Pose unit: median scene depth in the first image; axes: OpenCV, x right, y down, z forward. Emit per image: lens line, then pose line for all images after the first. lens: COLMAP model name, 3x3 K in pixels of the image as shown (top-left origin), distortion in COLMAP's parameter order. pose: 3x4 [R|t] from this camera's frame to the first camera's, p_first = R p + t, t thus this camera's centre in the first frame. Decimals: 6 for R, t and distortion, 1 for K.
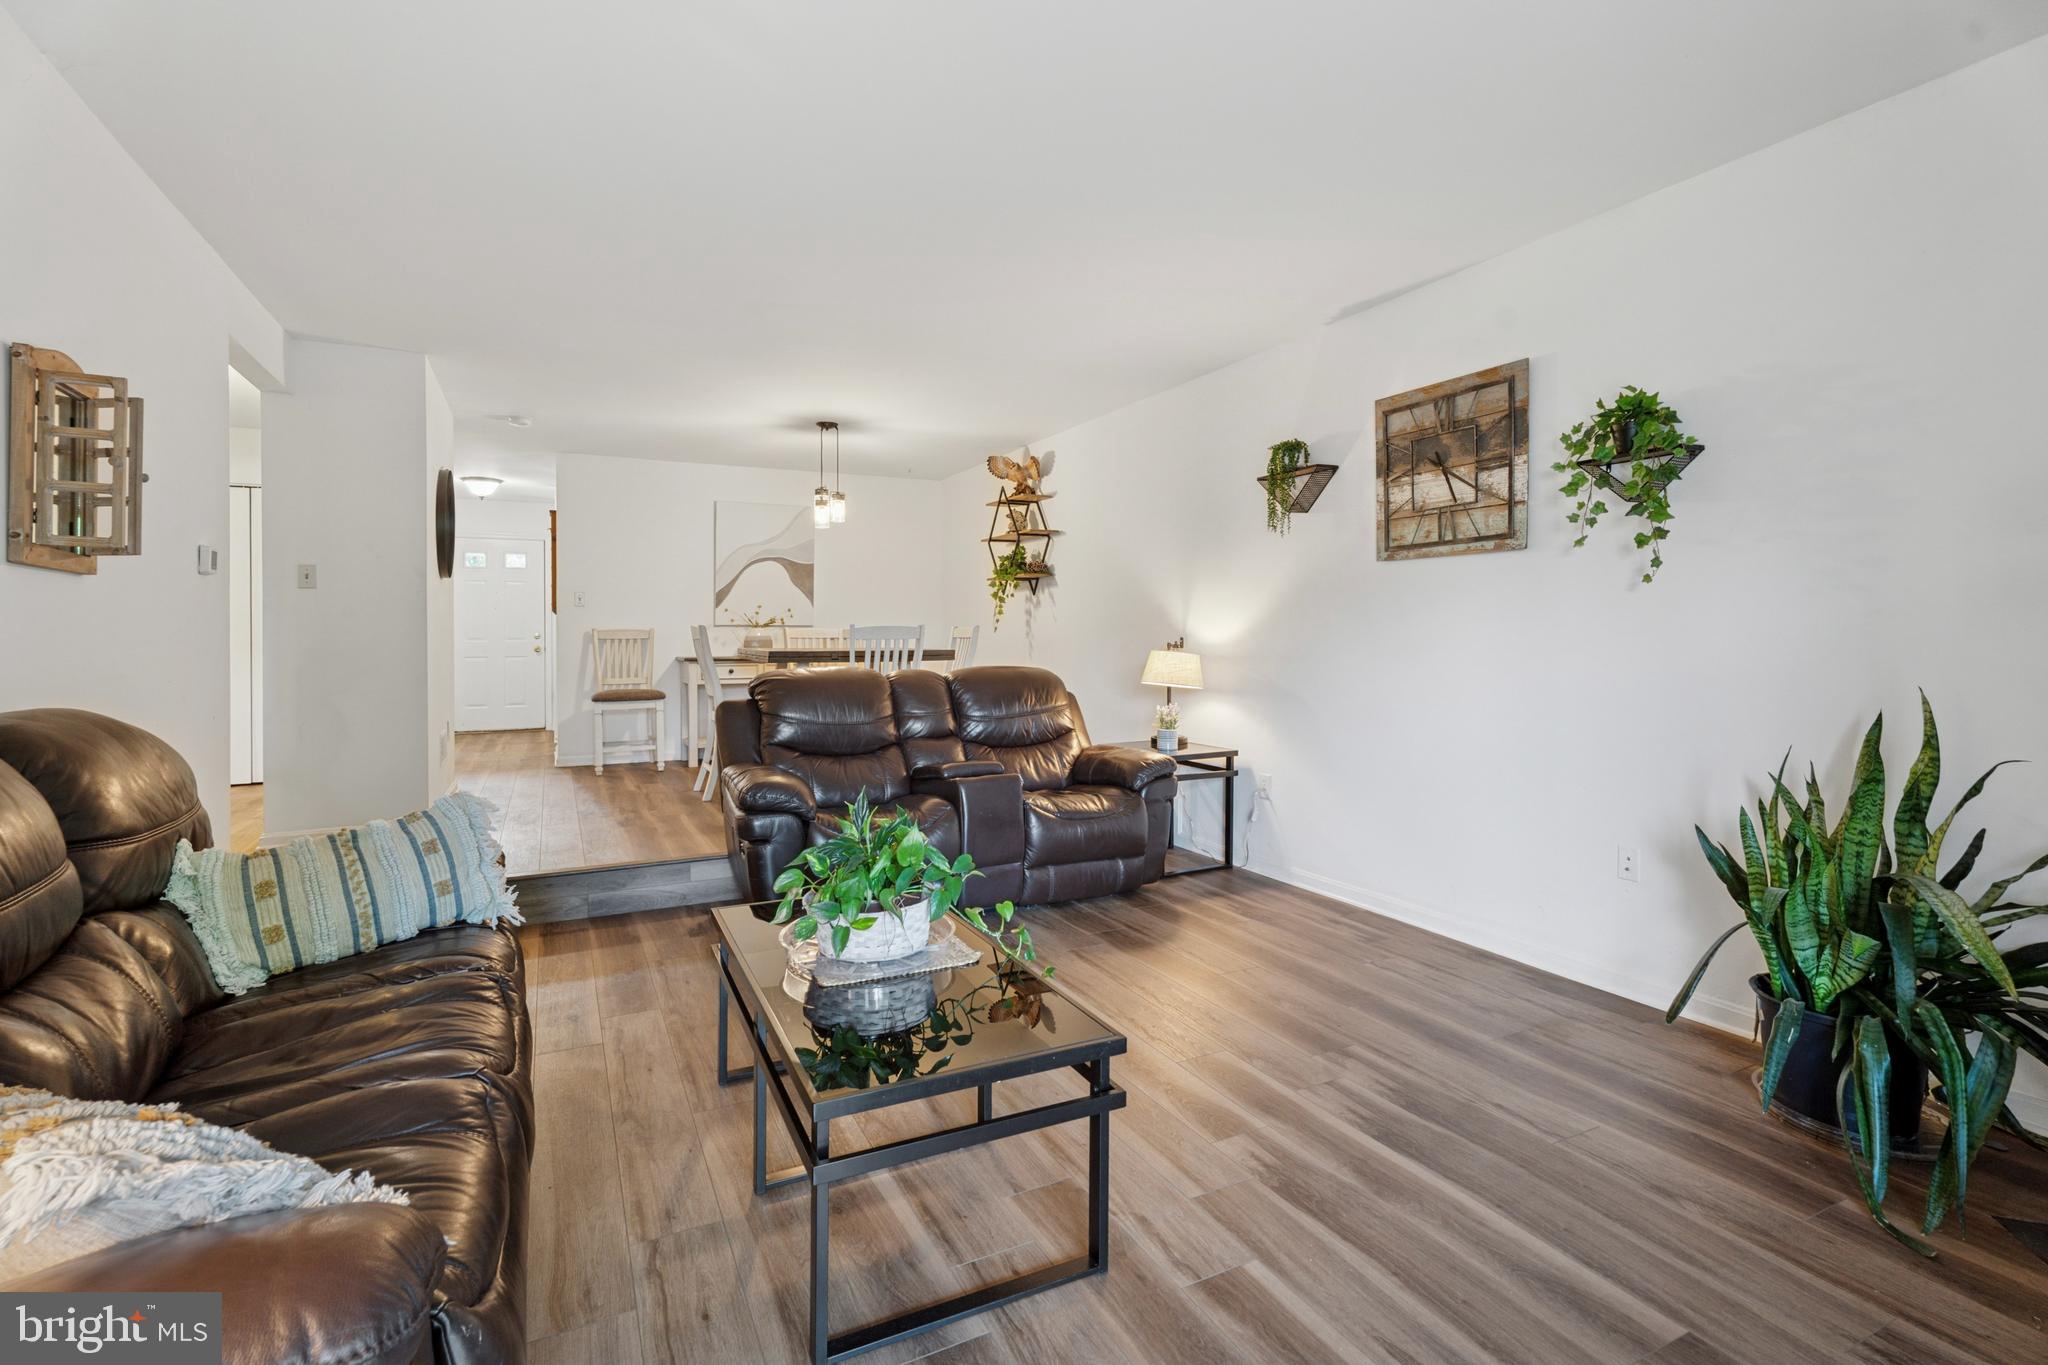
lens RADIAL K [[937.5, 0, 996.5], [0, 937.5, 645.1], [0, 0, 1]] dist [-0.008945, -0.001197]
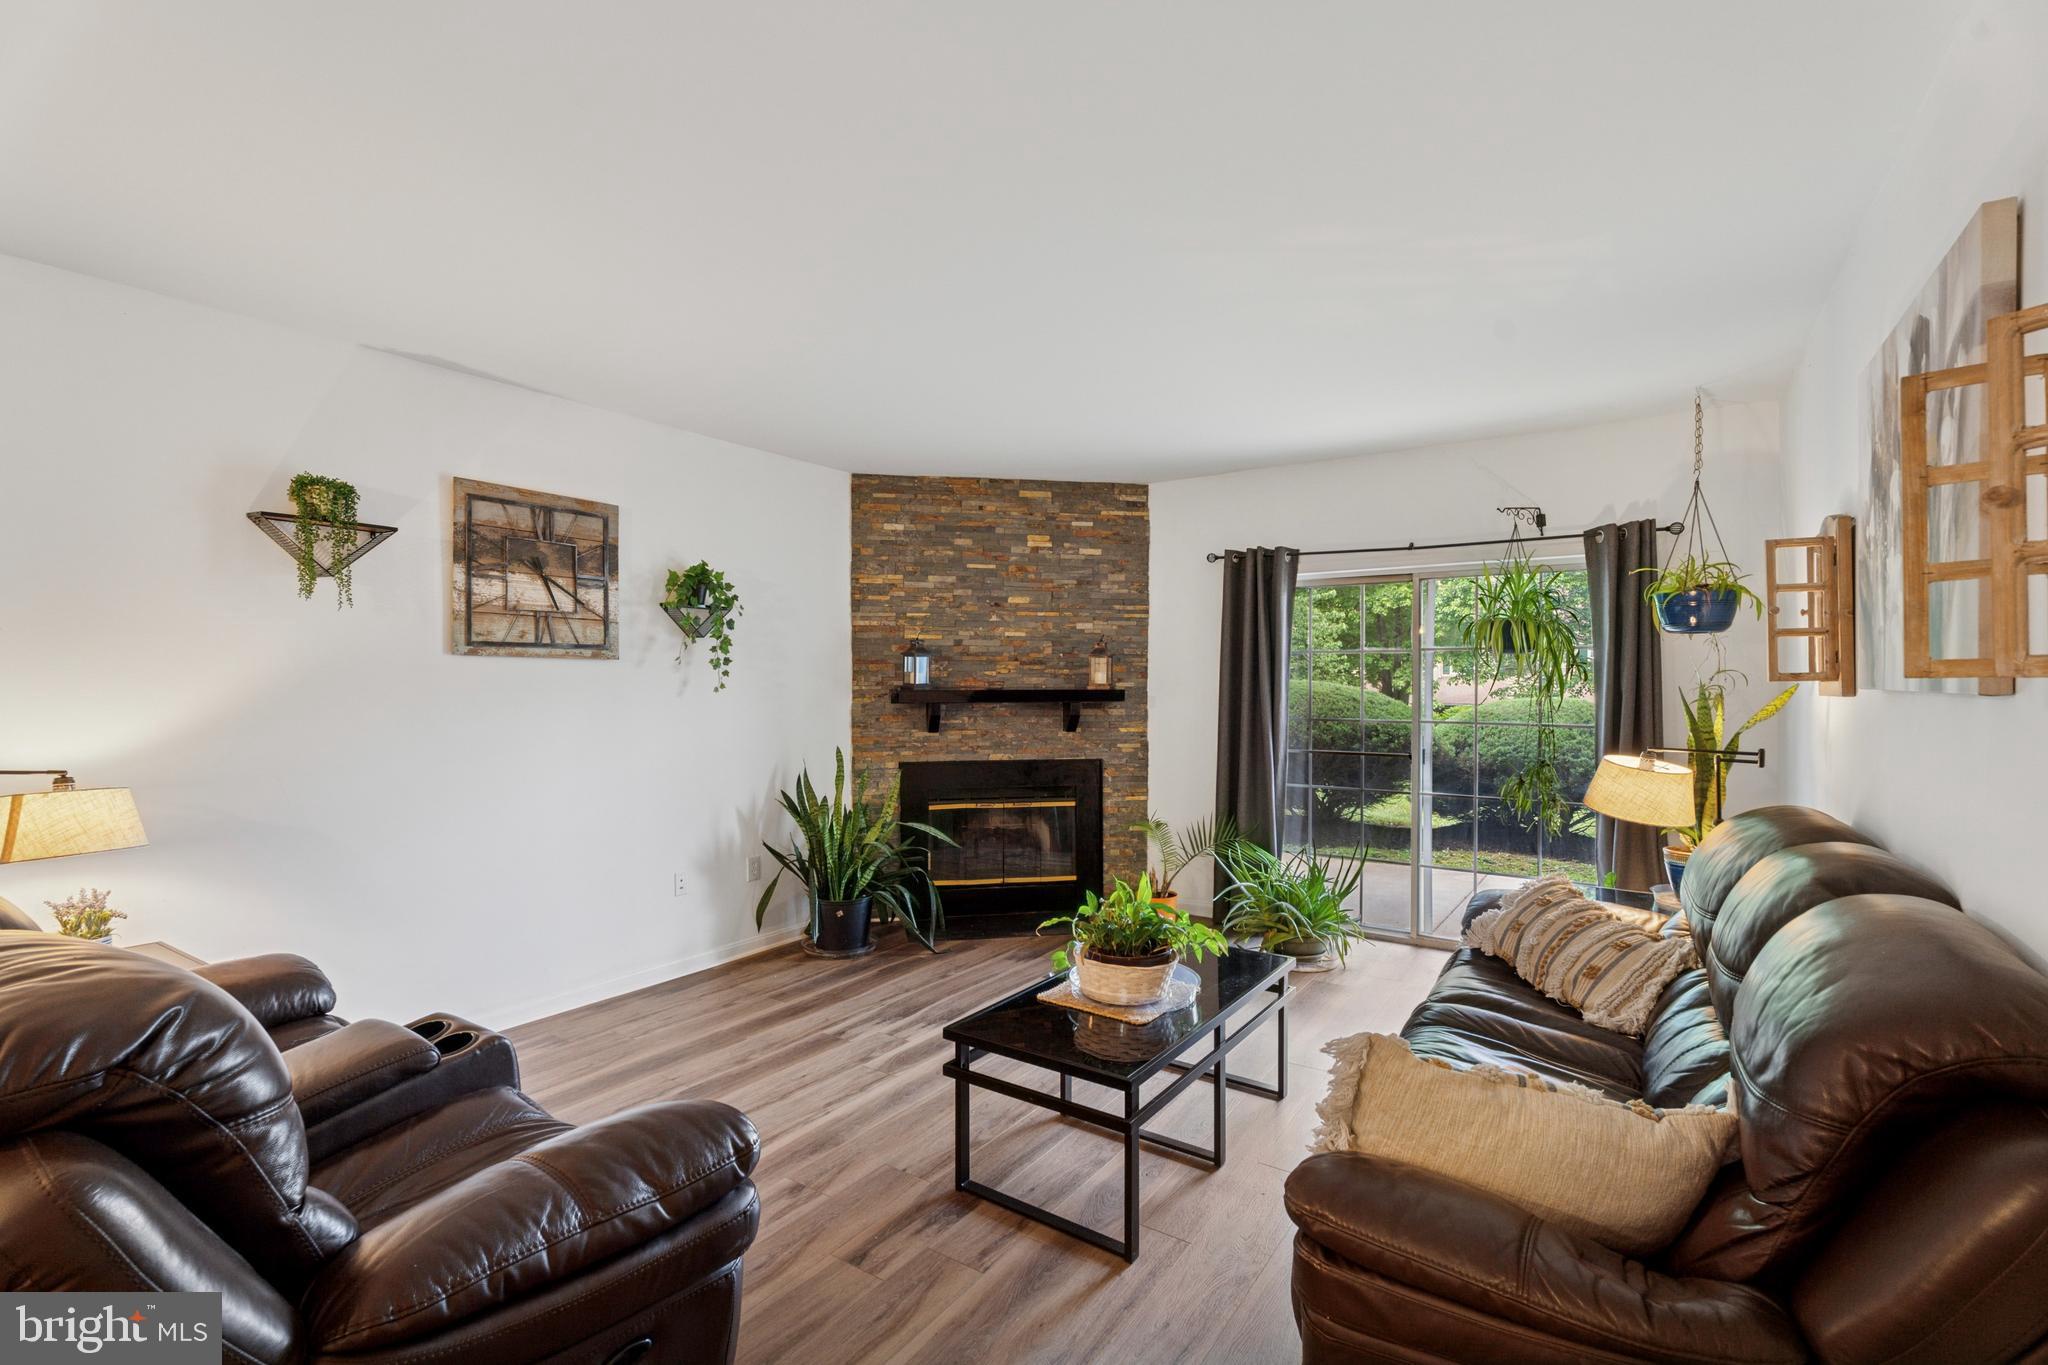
lens RADIAL K [[937.5, 0, 1022.0], [0, 937.5, 687.4], [0, 0, 1]] dist [-0.008945, -0.001197]
pose [[-0.518750, -0.002068, 0.854923, -0.709122], [0.010360, 0.999908, 0.008705, -0.066026], [-0.854863, 0.013373, -0.518681, 1.094455]]
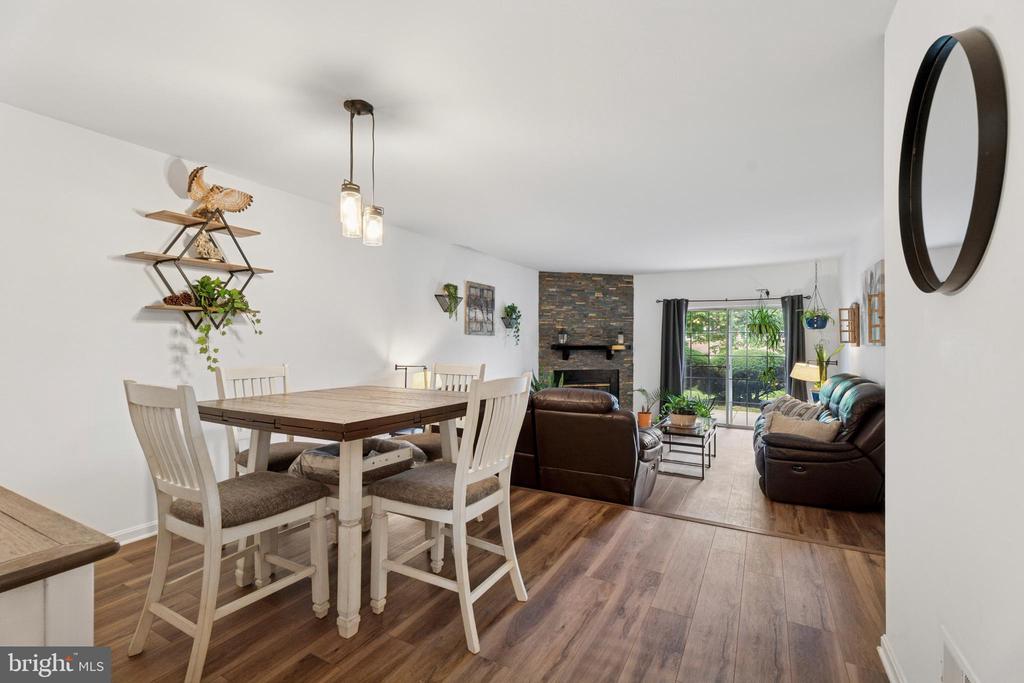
lens RADIAL K [[468.8, 0, 510.1], [0, 468.8, 340.7], [0, 0, 1]] dist [-0.008945, -0.001197]
pose [[-0.595365, 0.005319, 0.803438, -0.960163], [0.008972, 0.999960, 0.000029, -0.075413], [-0.803405, 0.007225, -0.595389, 1.948661]]
